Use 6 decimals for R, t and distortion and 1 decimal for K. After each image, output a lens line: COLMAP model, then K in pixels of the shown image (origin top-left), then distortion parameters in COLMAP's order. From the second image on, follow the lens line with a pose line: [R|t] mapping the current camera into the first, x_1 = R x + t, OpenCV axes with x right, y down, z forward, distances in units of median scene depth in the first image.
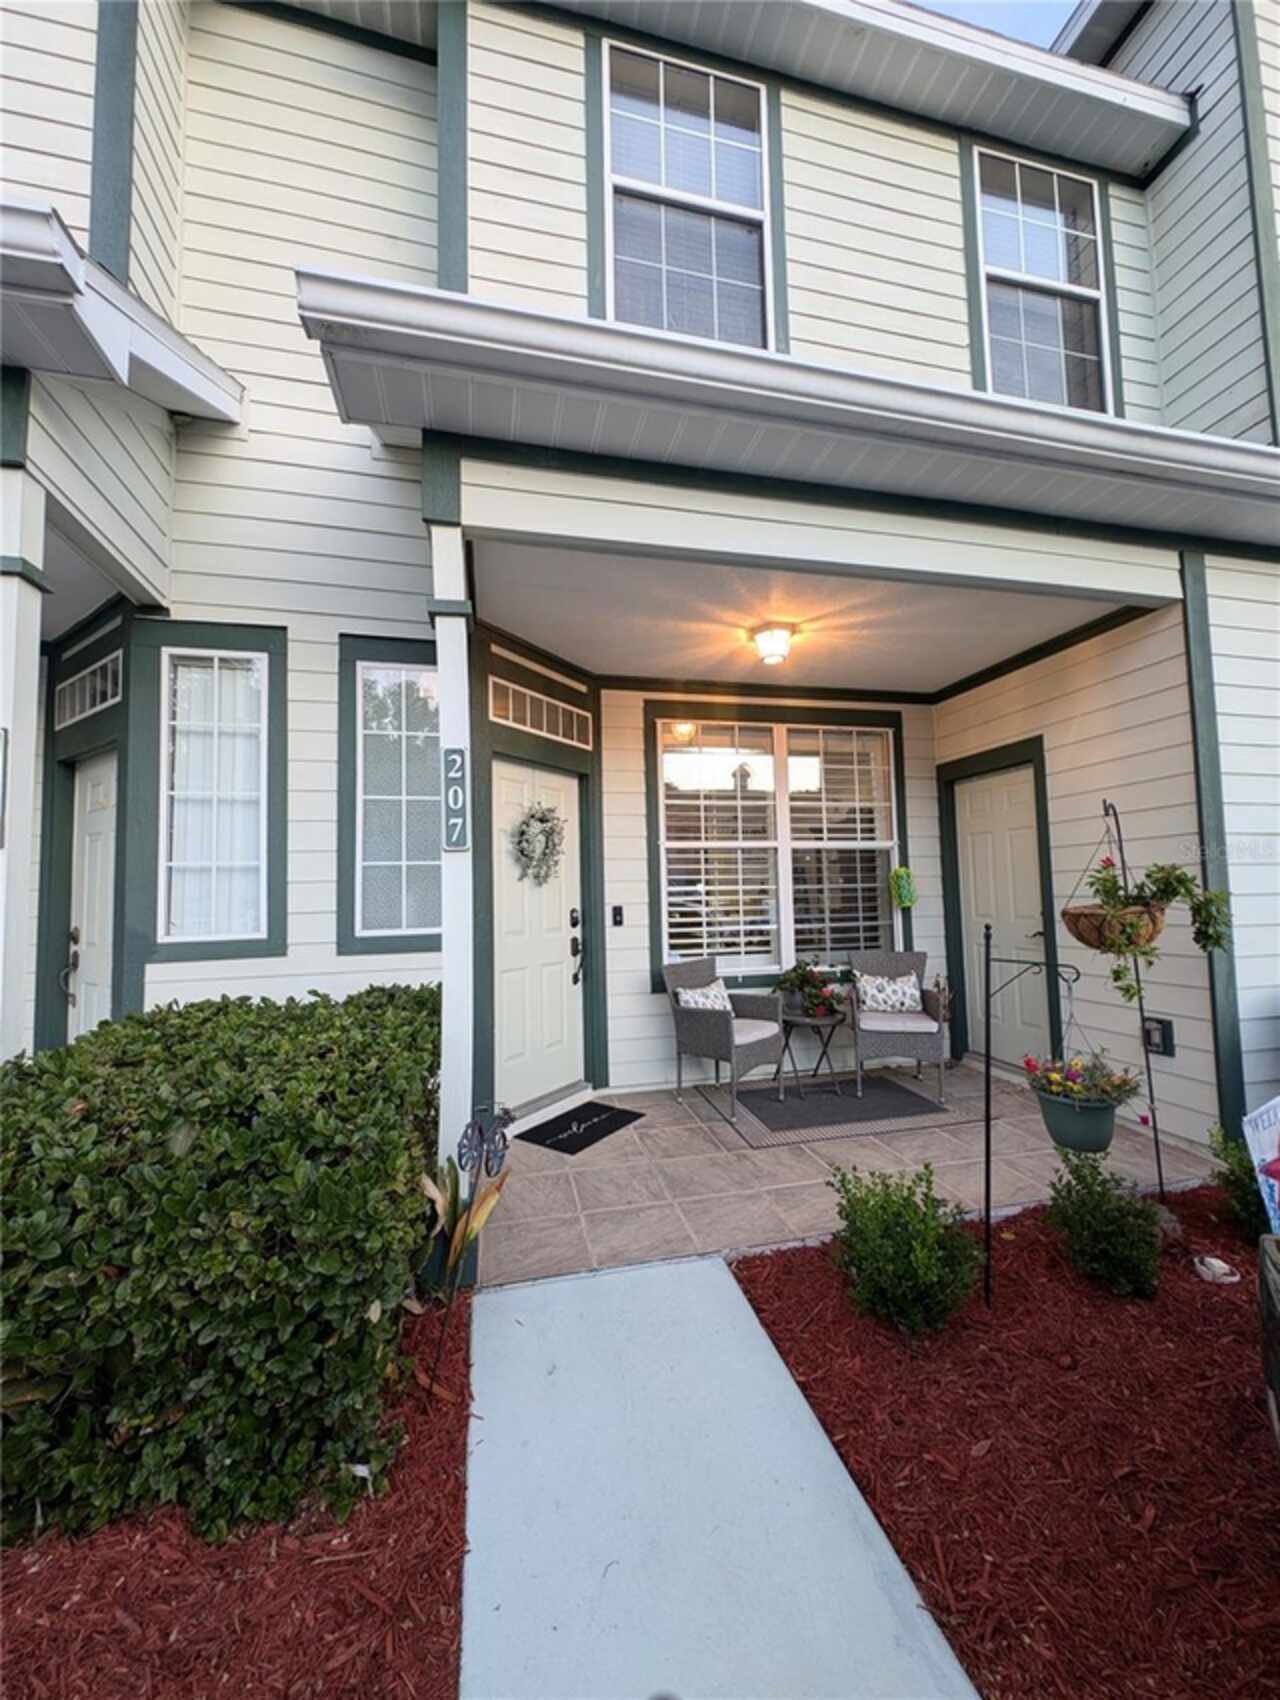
lens RADIAL K [[651.1, 0, 635.3], [0, 651.1, 849.4], [0, 0, 1]] dist [0.002767, -0.000731]
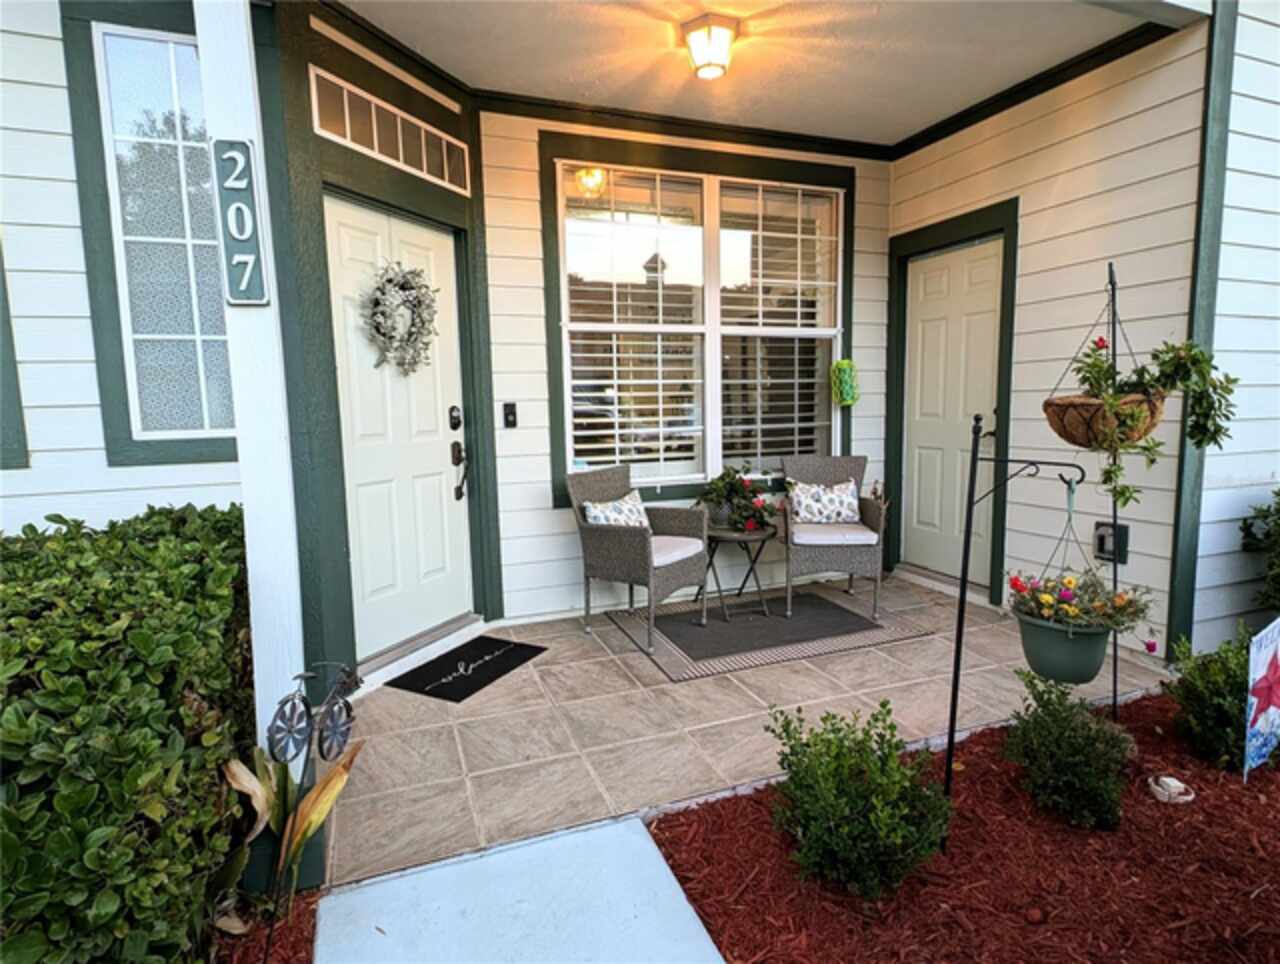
lens RADIAL K [[686.2, 0, 639.8], [0, 686.2, 481.6], [0, 0, 1]] dist [0.010269, -0.009127]
pose [[0.989610, -0.015681, 0.142920, 0.011934], [-0.010293, 0.983758, 0.179205, 0.037896], [-0.143408, -0.178814, 0.973375, 0.178980]]
